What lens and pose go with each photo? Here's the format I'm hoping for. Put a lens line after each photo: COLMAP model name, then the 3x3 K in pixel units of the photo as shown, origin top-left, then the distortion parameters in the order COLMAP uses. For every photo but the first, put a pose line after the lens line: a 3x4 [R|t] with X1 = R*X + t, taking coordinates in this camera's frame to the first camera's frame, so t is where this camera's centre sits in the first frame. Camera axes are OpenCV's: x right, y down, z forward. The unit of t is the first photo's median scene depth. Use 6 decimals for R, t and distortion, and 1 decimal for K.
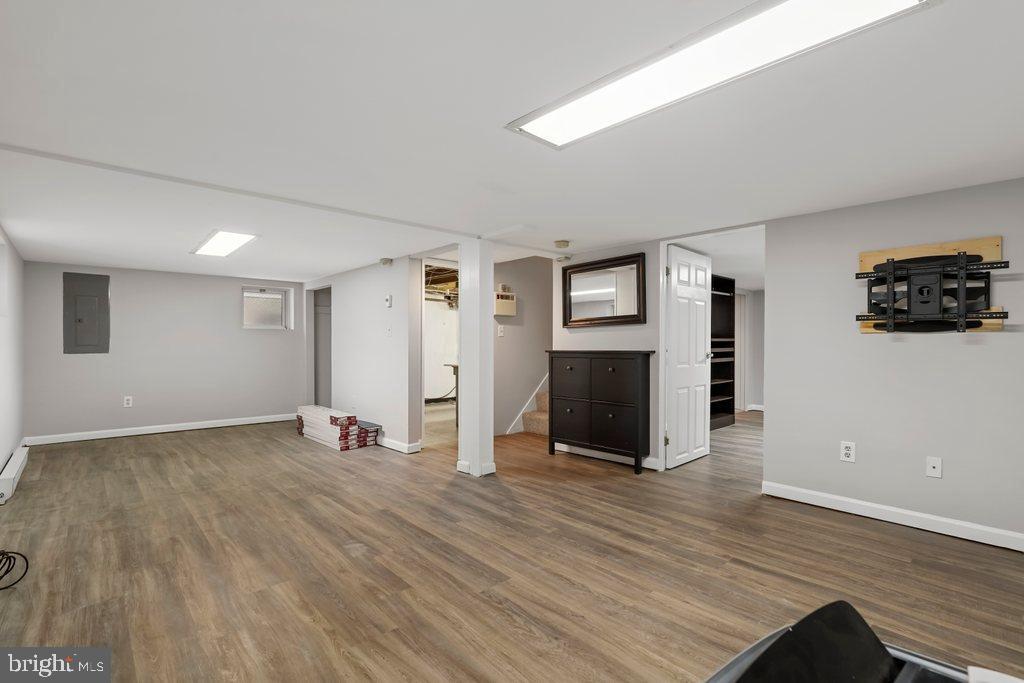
lens RADIAL K [[472.5, 0, 516.5], [0, 472.5, 343.8], [0, 0, 1]] dist [-0.011180, 0.001099]
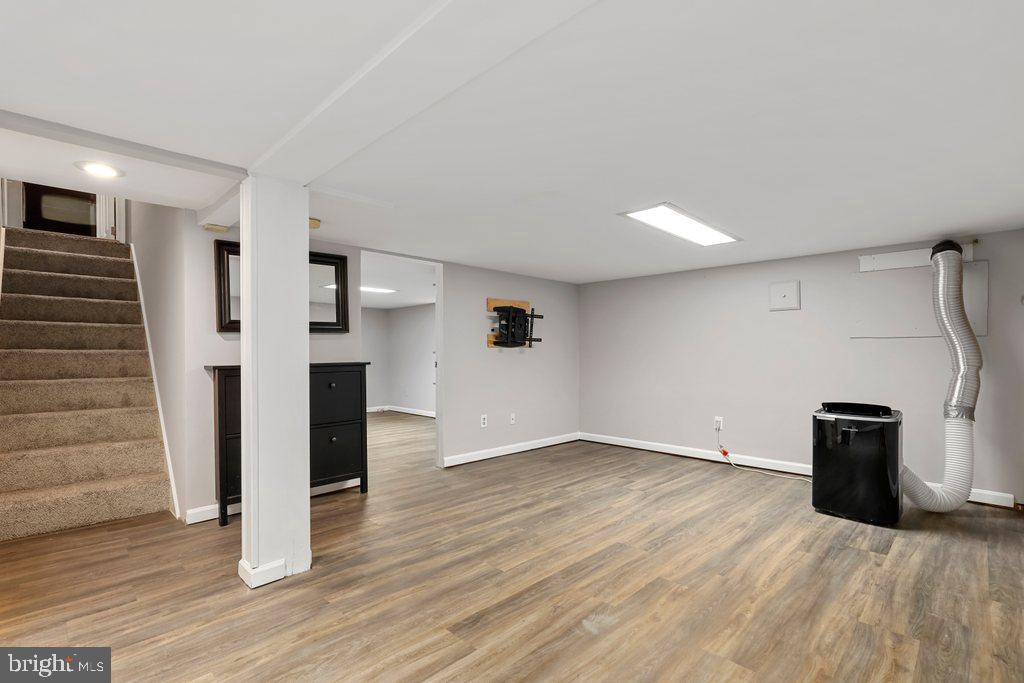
lens RADIAL K [[472.5, 0, 516.2], [0, 472.5, 348.4], [0, 0, 1]] dist [-0.011180, 0.001099]
pose [[-0.041648, 0.008679, 0.999095, -0.997639], [0.004483, 0.999954, -0.008499, -0.003919], [-0.999122, 0.004125, -0.041685, 1.052030]]
